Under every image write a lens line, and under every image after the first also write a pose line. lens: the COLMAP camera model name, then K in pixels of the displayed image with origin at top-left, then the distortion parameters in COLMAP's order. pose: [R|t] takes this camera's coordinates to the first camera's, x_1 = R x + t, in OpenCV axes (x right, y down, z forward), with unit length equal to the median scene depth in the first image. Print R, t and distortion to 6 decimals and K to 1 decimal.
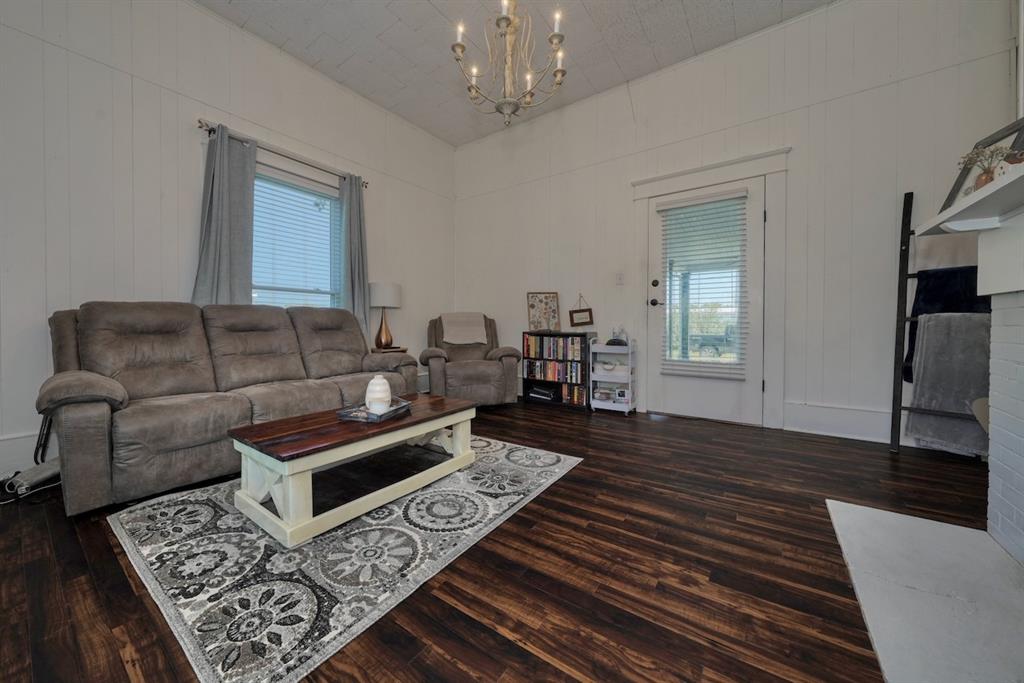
lens RADIAL K [[350.3, 0, 507.3], [0, 350.3, 334.6], [0, 0, 1]] dist [-0.000734, -0.000055]
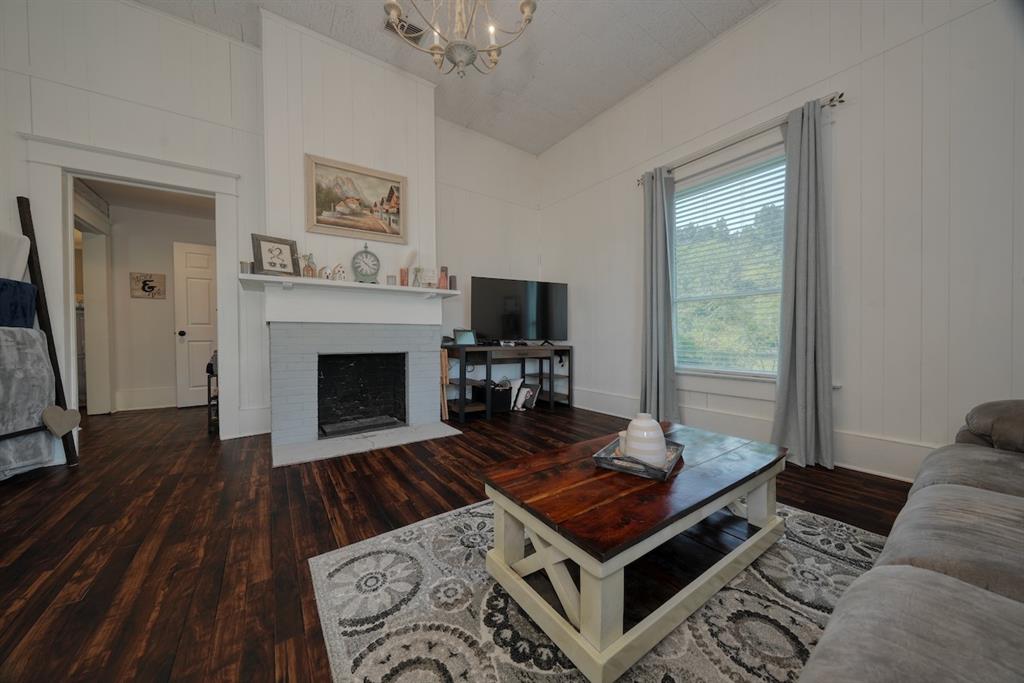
lens RADIAL K [[350.3, 0, 514.9], [0, 350.3, 338.5], [0, 0, 1]] dist [-0.000734, -0.000055]
pose [[-0.927283, 0.005252, 0.374324, -0.424613], [0.021401, 0.999010, 0.038999, -0.044267], [-0.373749, 0.044174, -0.926477, 1.803217]]
